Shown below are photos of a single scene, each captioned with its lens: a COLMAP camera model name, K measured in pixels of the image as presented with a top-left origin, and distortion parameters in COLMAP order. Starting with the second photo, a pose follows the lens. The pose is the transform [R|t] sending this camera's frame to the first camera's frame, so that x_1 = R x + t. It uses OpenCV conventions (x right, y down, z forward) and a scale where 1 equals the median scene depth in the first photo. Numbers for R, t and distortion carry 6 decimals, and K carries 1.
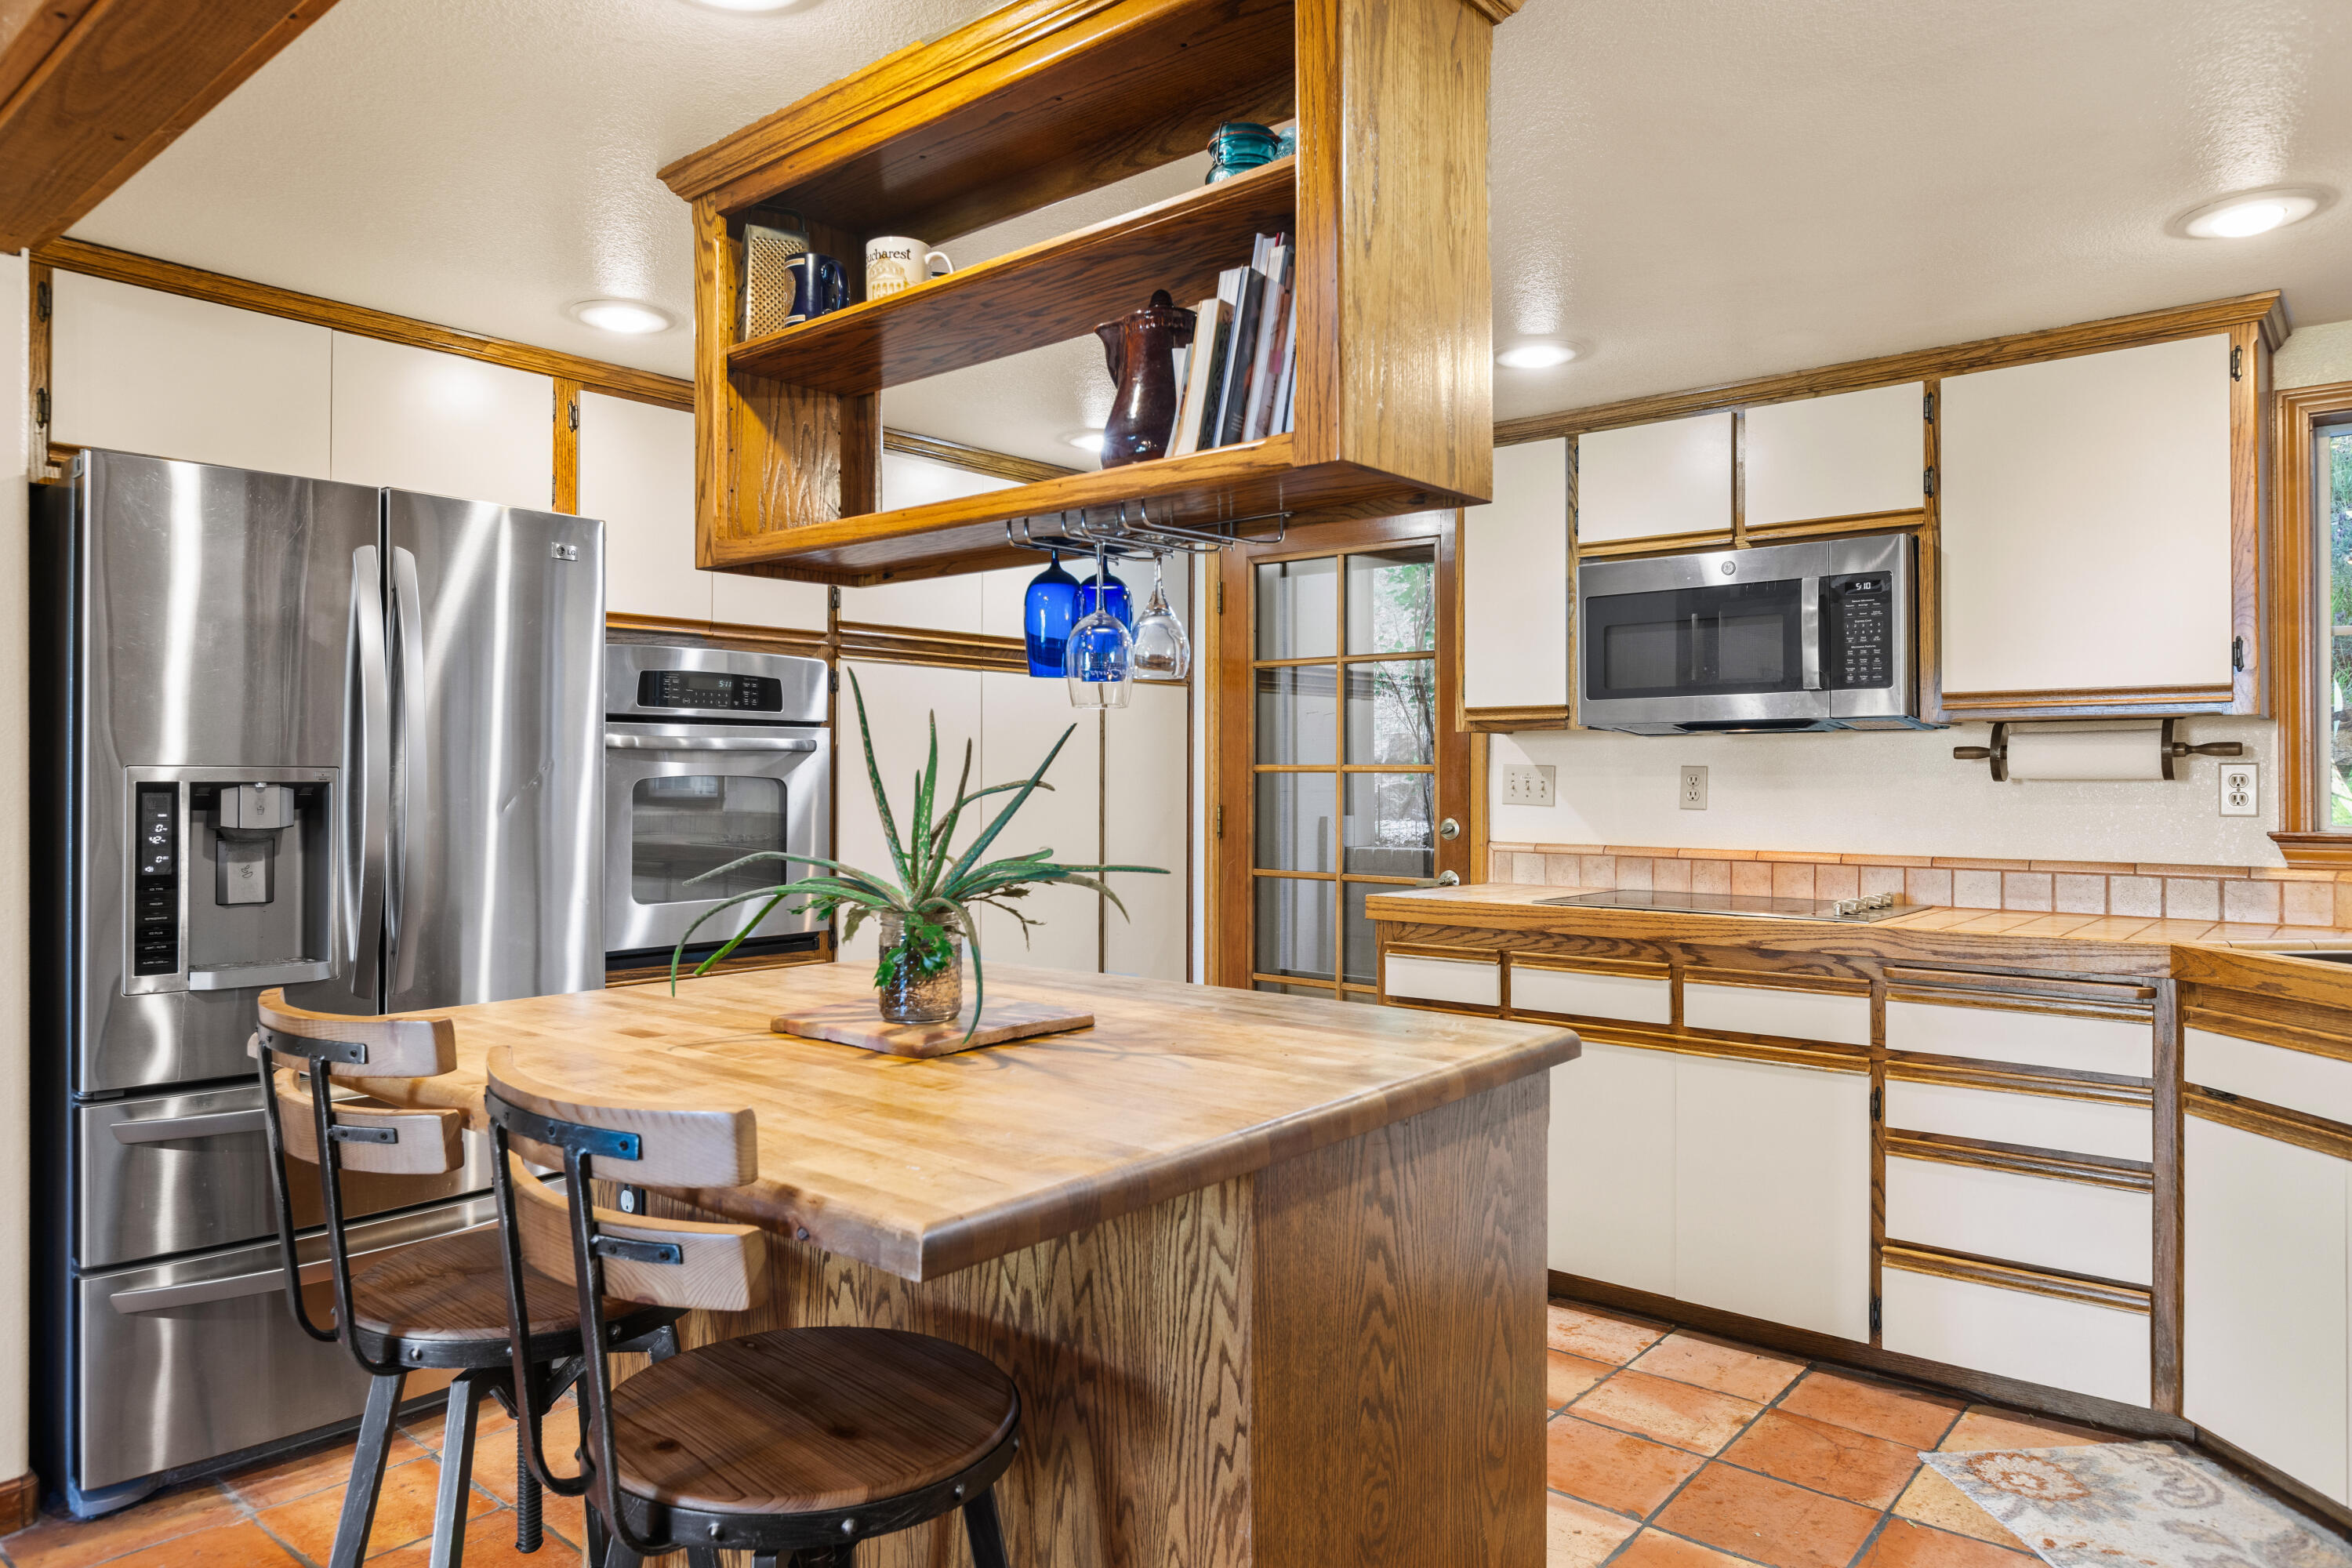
lens RADIAL K [[1465.4, 0, 1189.4], [0, 1465.4, 771.9], [0, 0, 1]] dist [-0.010133, 0.006945]
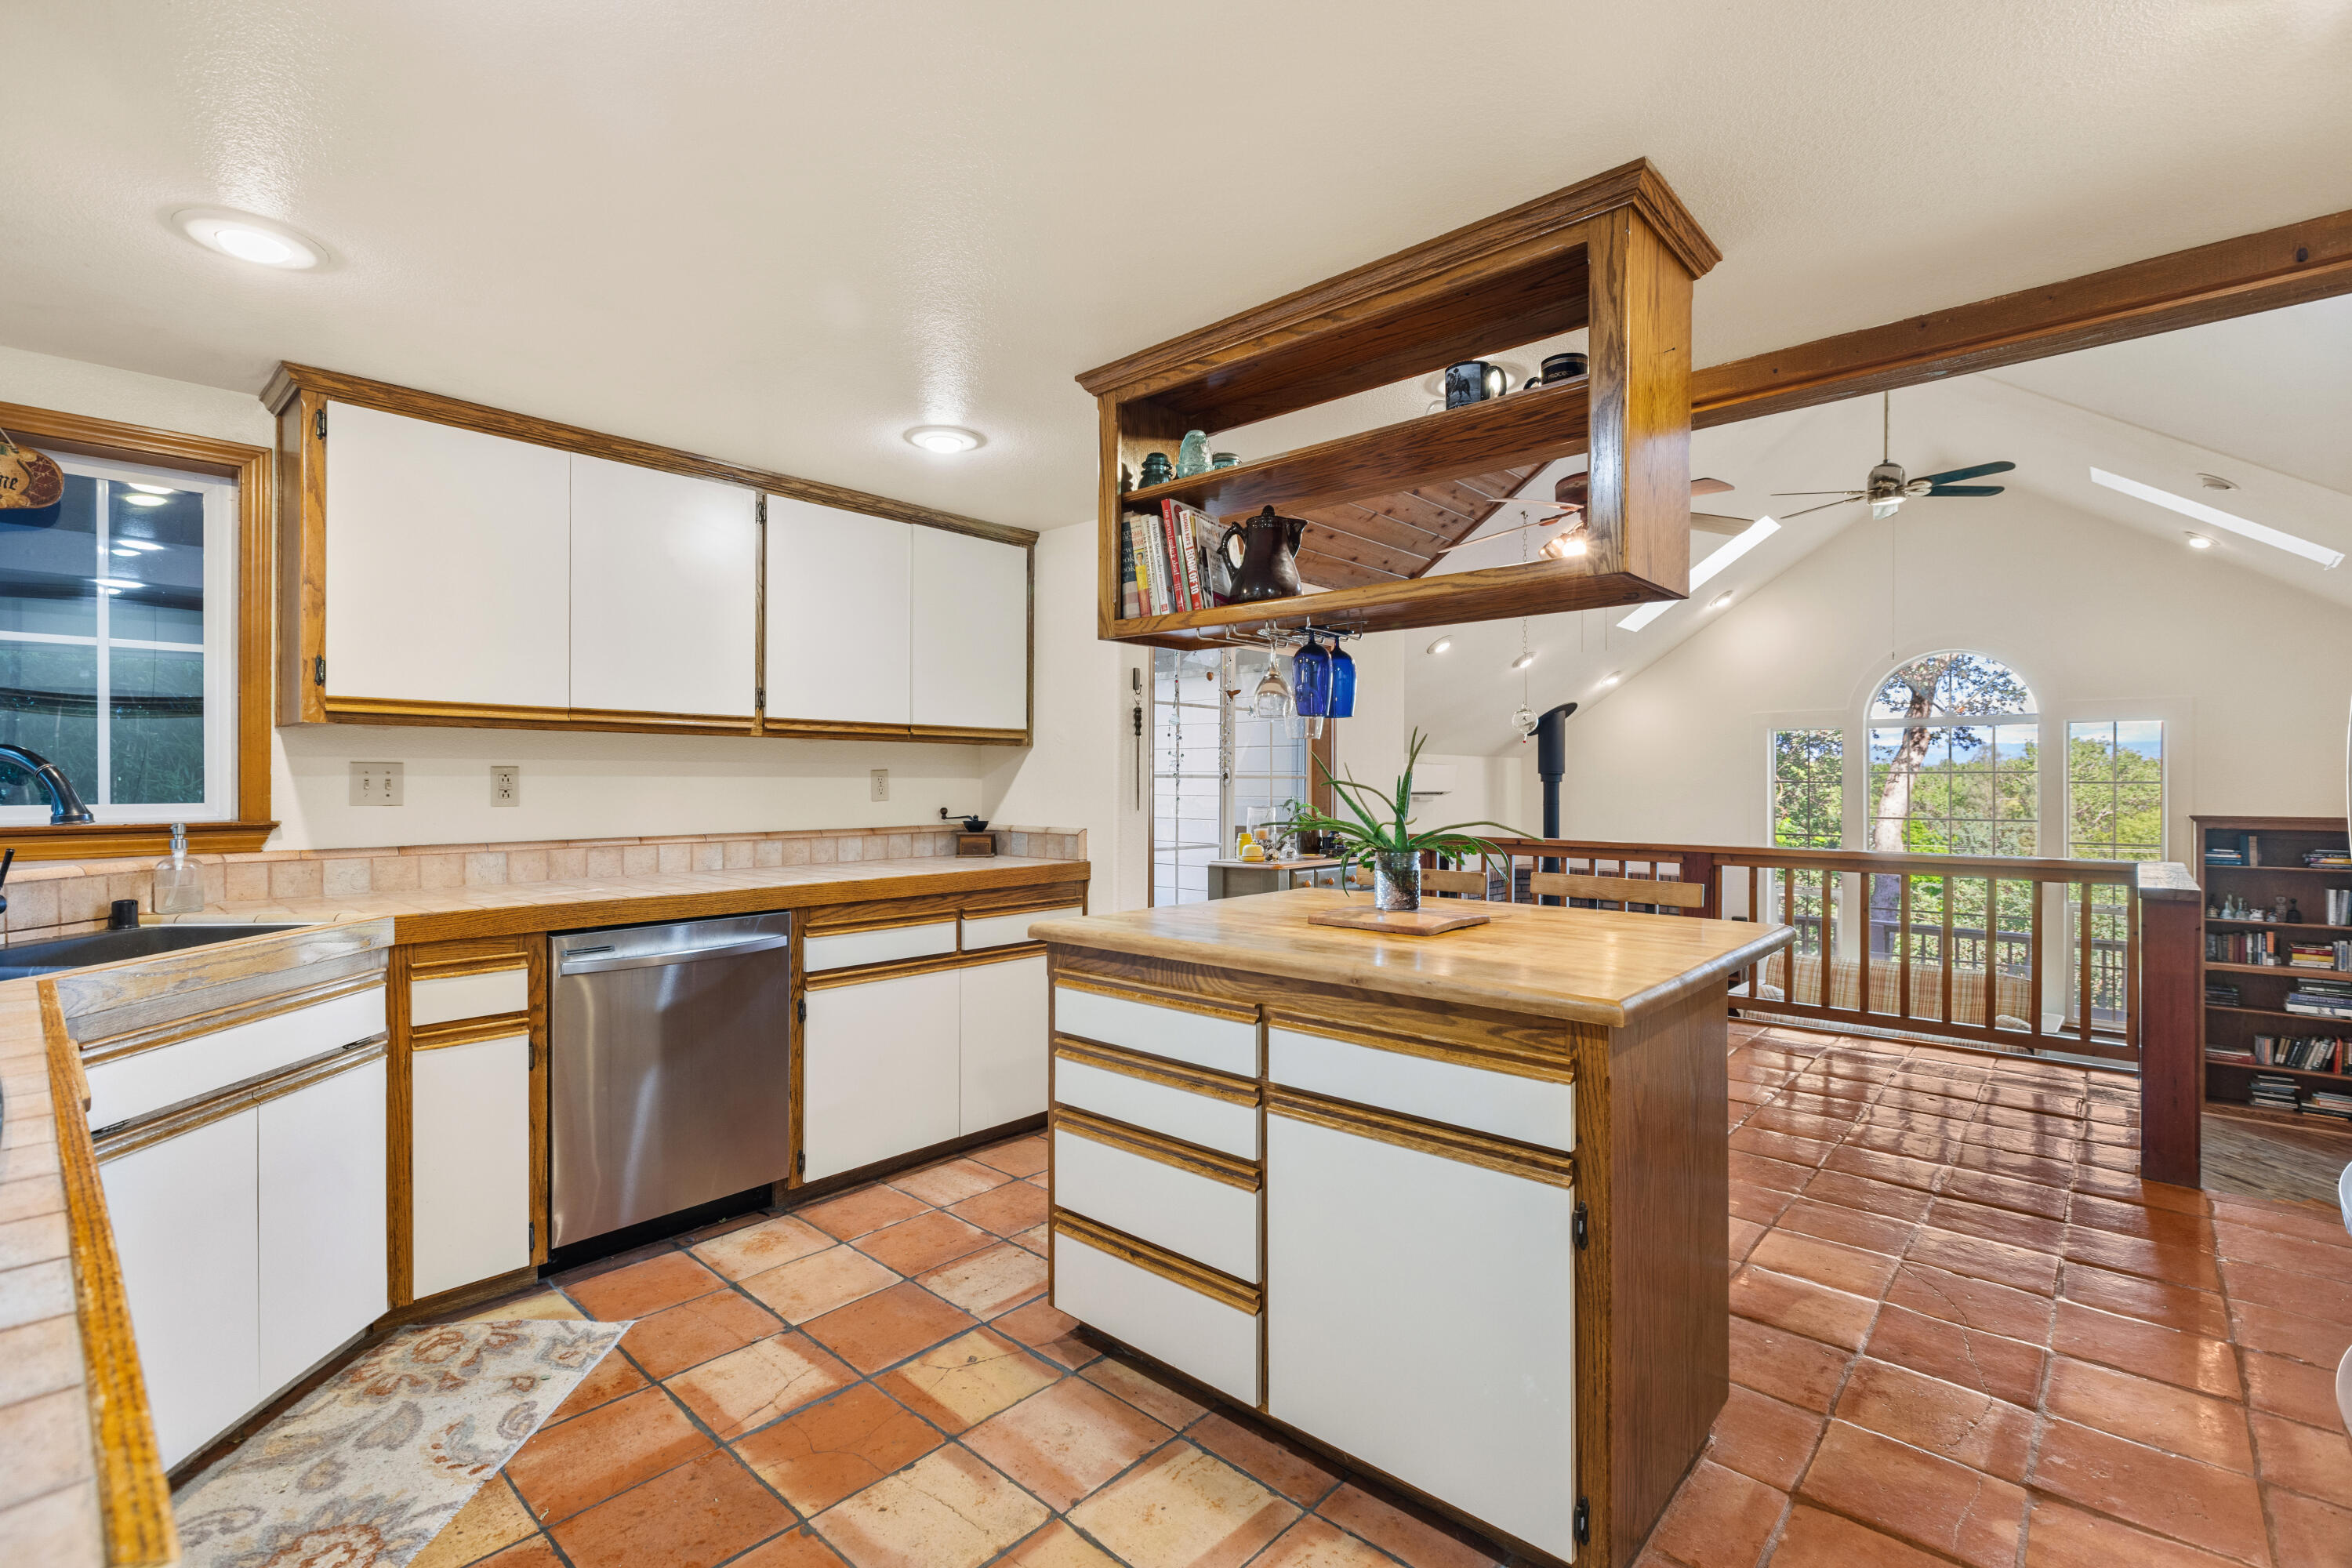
lens RADIAL K [[1053.8, 0, 1151.7], [0, 1053.8, 785.2], [0, 0, 1]] dist [-0.001544, 0.000490]
pose [[-0.998134, -0.001771, 0.061029, 0.026748], [-0.001856, 0.999997, -0.001332, 0.009025], [-0.061027, -0.001443, -0.998135, 1.415808]]
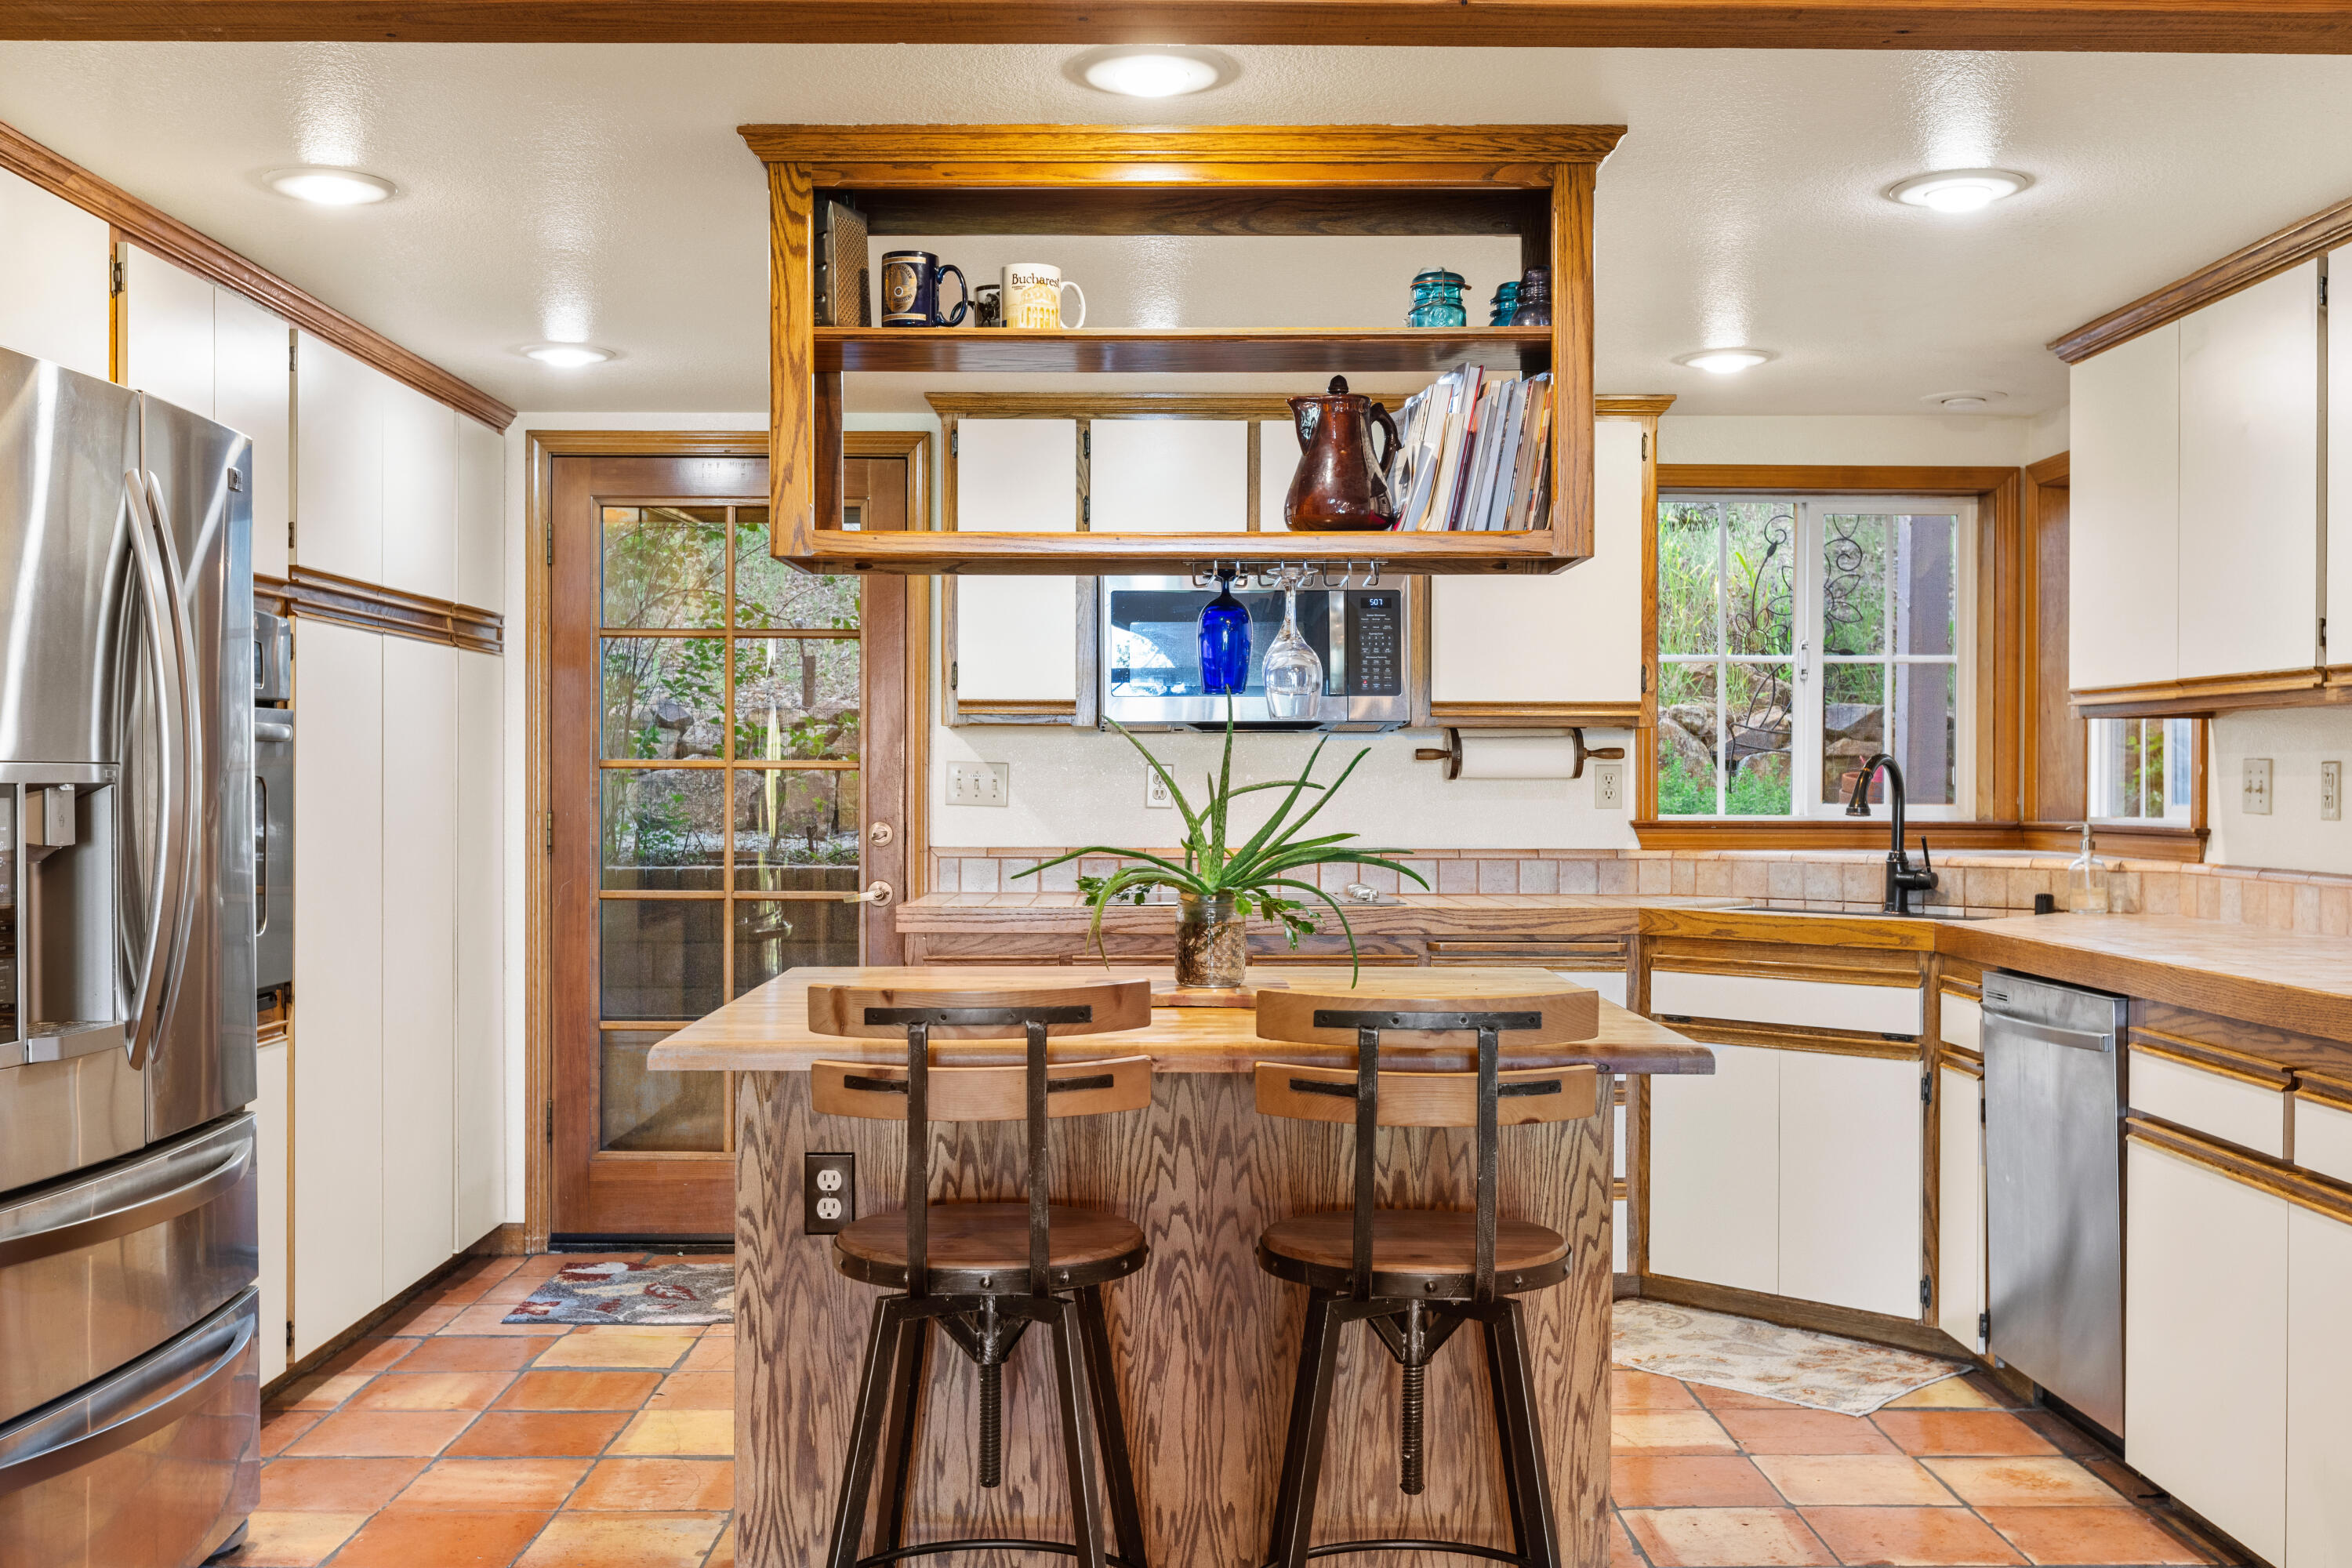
lens RADIAL K [[2222.9, 0, 1163.9], [0, 2222.9, 821.3], [0, 0, 1]] dist [-0.005591, 0.000000]
pose [[0.766763, -0.013493, 0.641788, -0.816717], [-0.003411, 0.999679, 0.025092, -0.004110], [-0.641921, -0.021428, 0.766472, -0.201219]]
